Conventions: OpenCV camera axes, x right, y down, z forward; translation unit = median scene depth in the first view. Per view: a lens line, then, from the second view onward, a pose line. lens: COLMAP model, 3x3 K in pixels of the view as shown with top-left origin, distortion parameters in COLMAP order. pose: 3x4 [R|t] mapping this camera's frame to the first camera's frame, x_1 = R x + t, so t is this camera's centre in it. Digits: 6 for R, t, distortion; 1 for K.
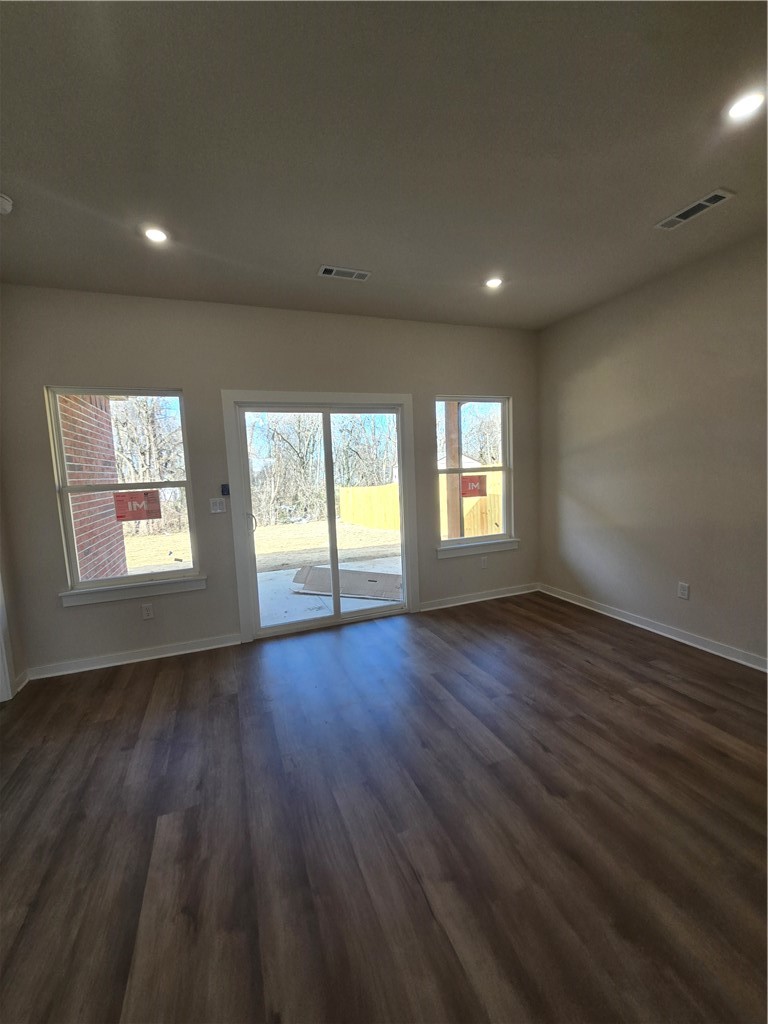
lens RADIAL K [[419.7, 0, 377.5], [0, 419.7, 511.0], [0, 0, 1]] dist [-0.005750, 0.002294]
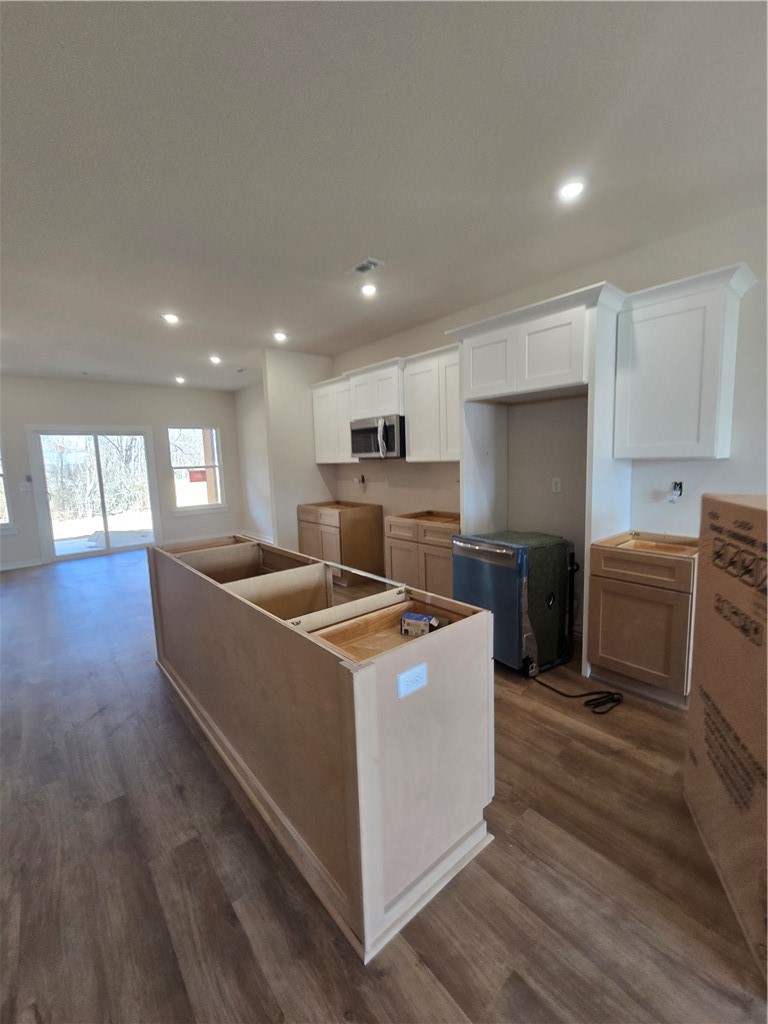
lens RADIAL K [[419.7, 0, 378.0], [0, 419.7, 508.6], [0, 0, 1]] dist [-0.005750, 0.002294]
pose [[0.942092, -0.030528, 0.333963, 0.387441], [0.026595, 0.999513, 0.016341, 0.077574], [-0.334299, -0.006513, 0.942444, -1.042387]]
